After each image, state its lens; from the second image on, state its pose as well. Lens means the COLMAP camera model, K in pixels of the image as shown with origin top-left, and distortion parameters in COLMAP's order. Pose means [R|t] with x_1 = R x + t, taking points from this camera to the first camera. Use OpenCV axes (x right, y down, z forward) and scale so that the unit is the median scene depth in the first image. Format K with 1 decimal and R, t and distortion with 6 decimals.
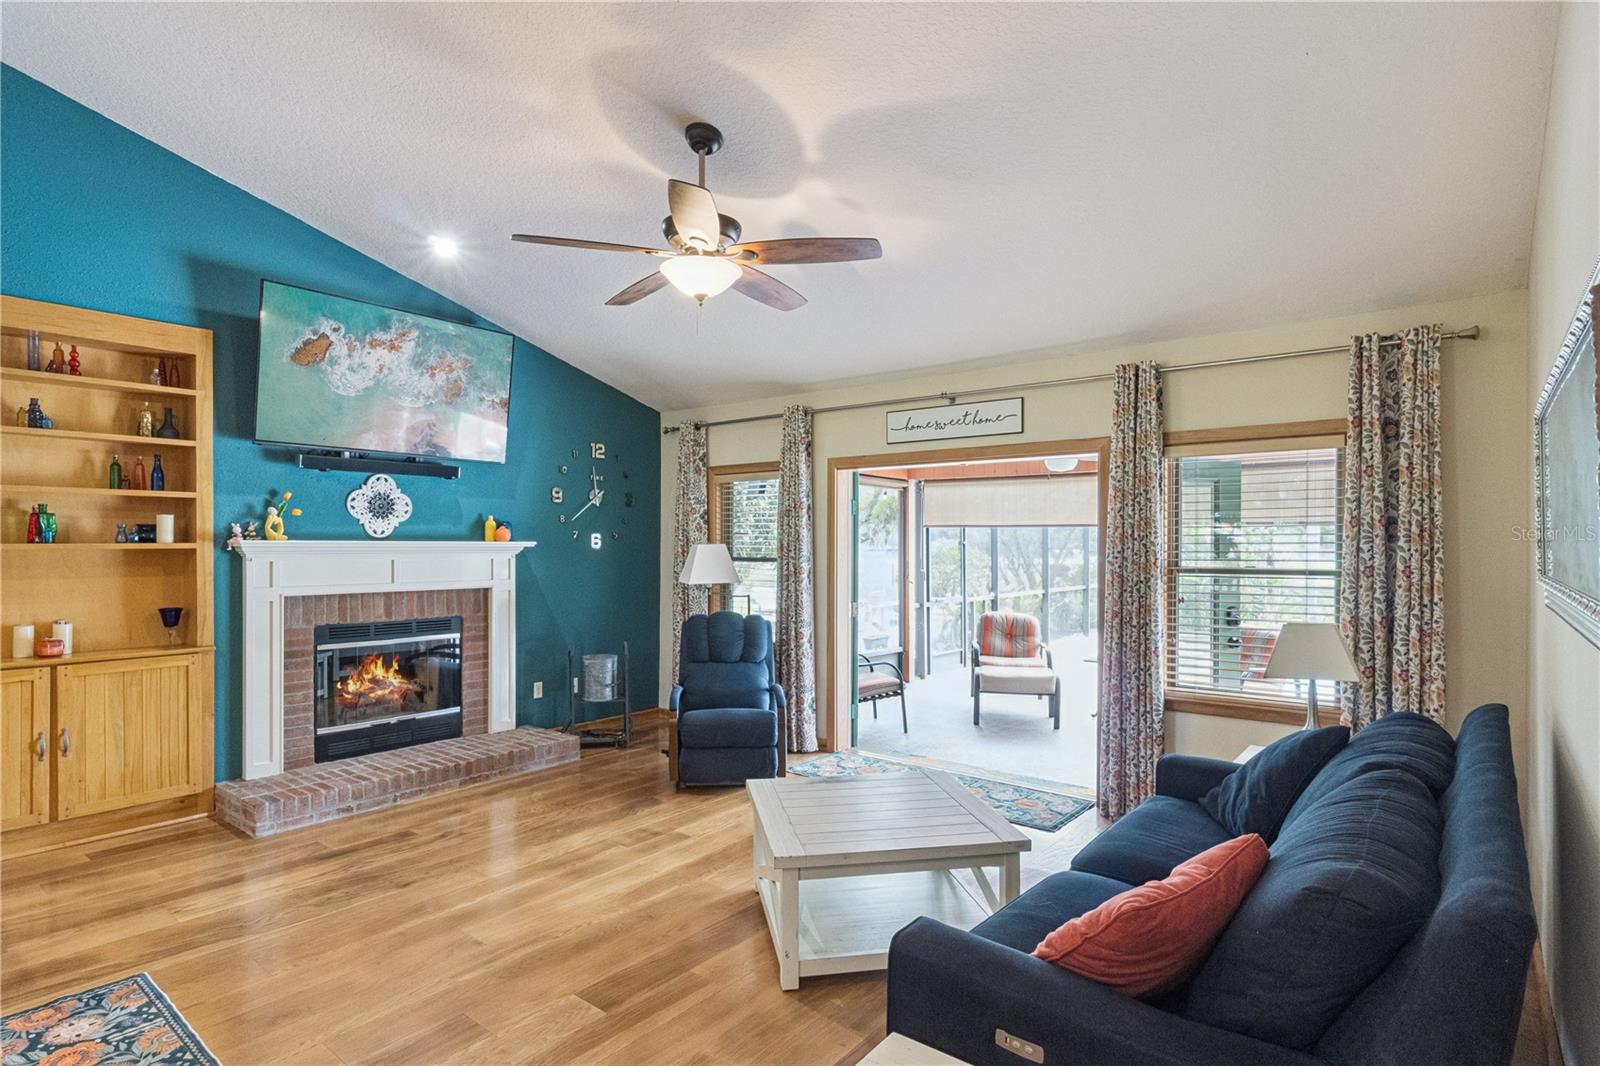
lens RADIAL K [[829.7, 0, 802.9], [0, 829.7, 545.2], [0, 0, 1]] dist [0.004402, 0.000651]
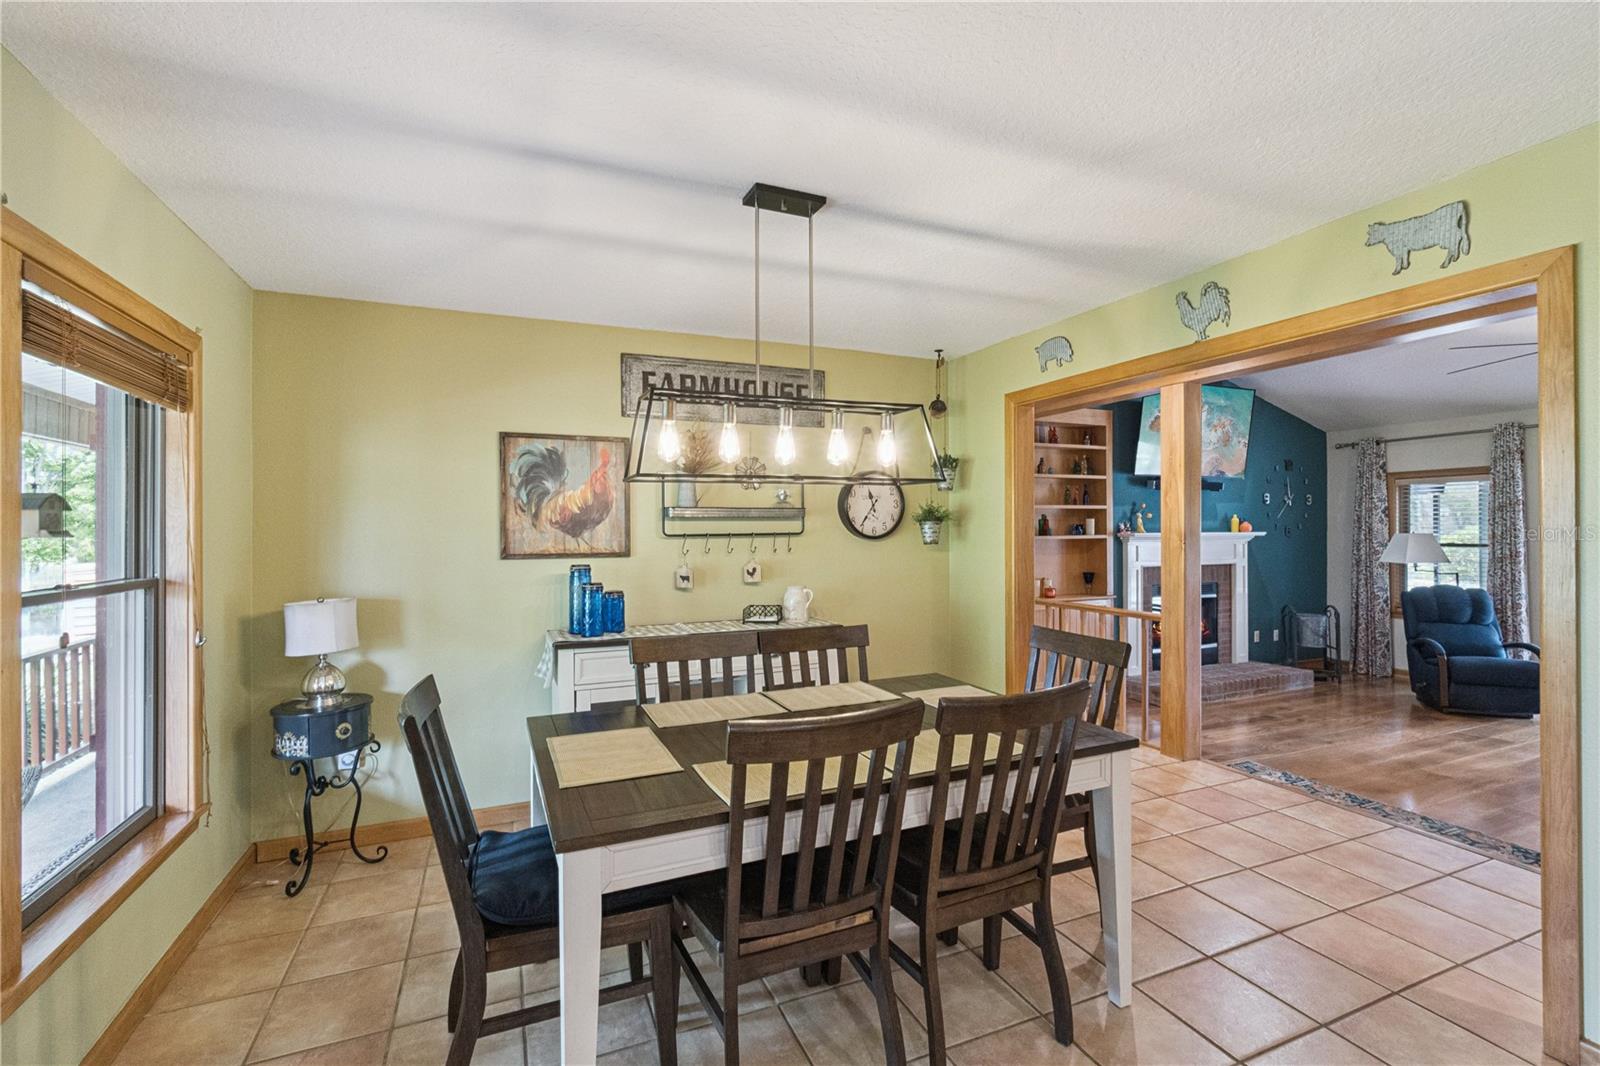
lens RADIAL K [[706.6, 0, 800.5], [0, 706.6, 529.1], [0, 0, 1]] dist [0.001594, -0.000172]
pose [[0.884290, -0.007219, -0.466883, -0.534233], [0.006376, 0.999974, -0.003385, -0.012128], [0.466895, 0.000017, 0.884313, -0.522152]]
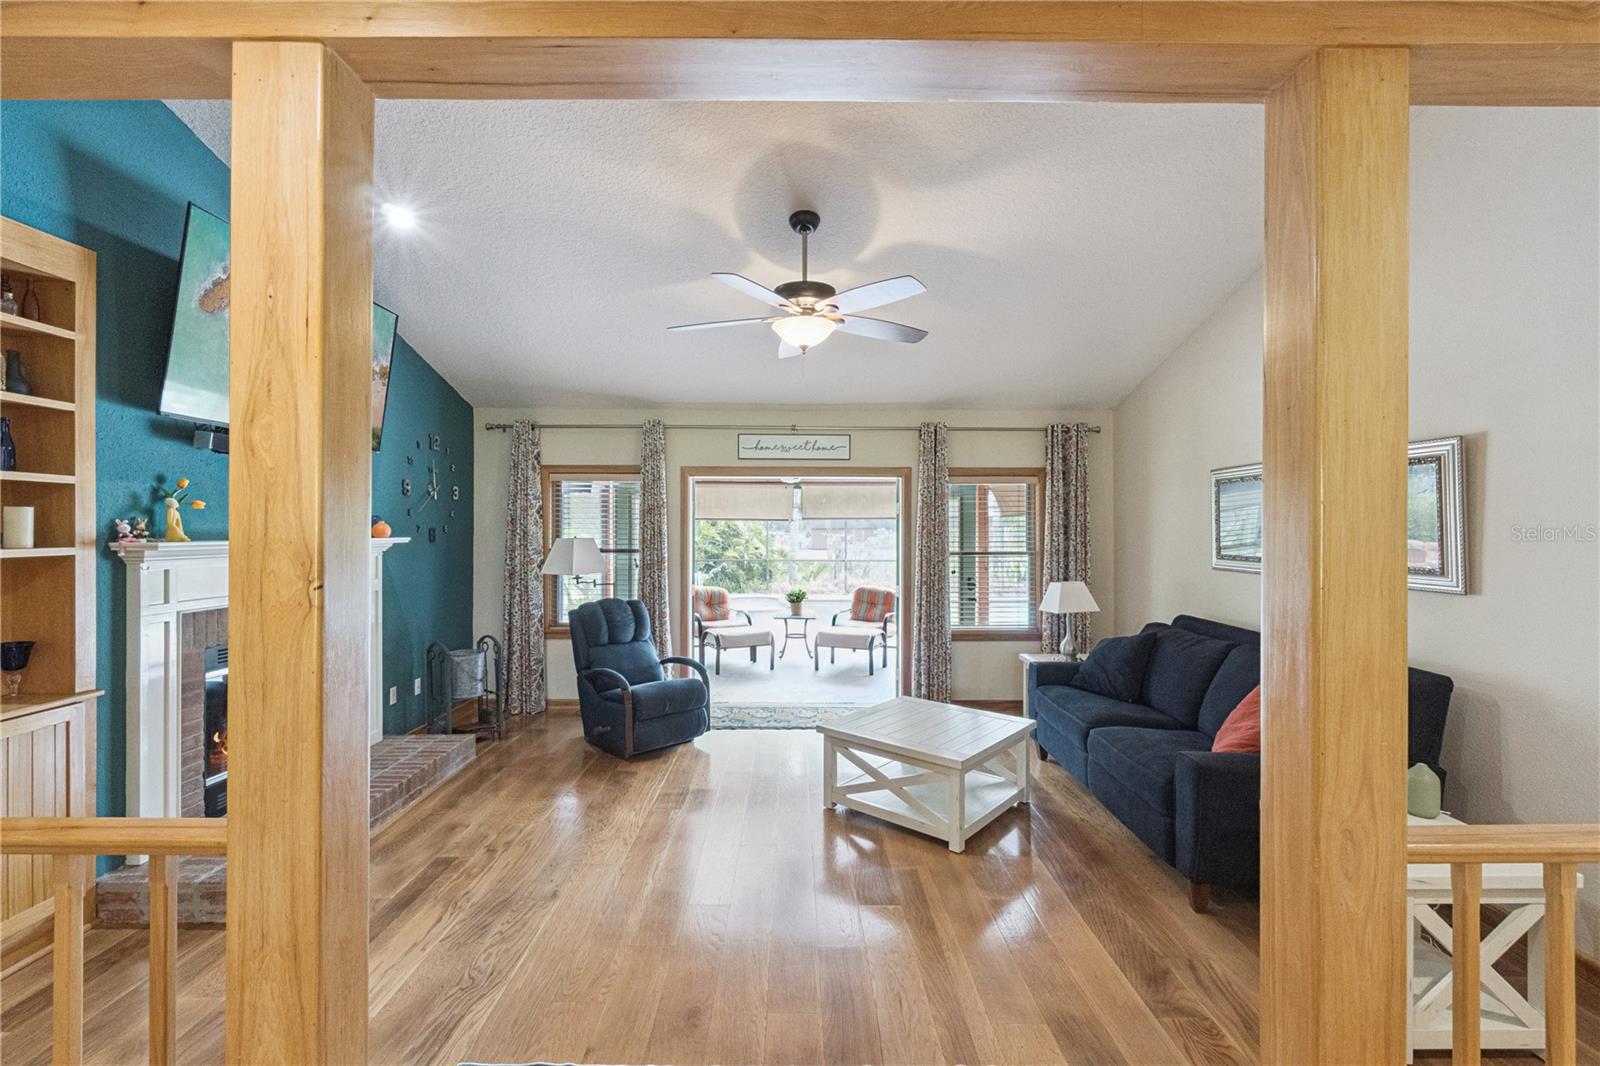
lens RADIAL K [[682.3, 0, 796.4], [0, 682.3, 529.7], [0, 0, 1]] dist [-0.007603, 0.000568]
pose [[0.774203, -0.001564, 0.632935, -0.544800], [0.001069, 0.999999, 0.001162, -0.015637], [-0.632936, -0.000223, 0.774204, 0.144056]]
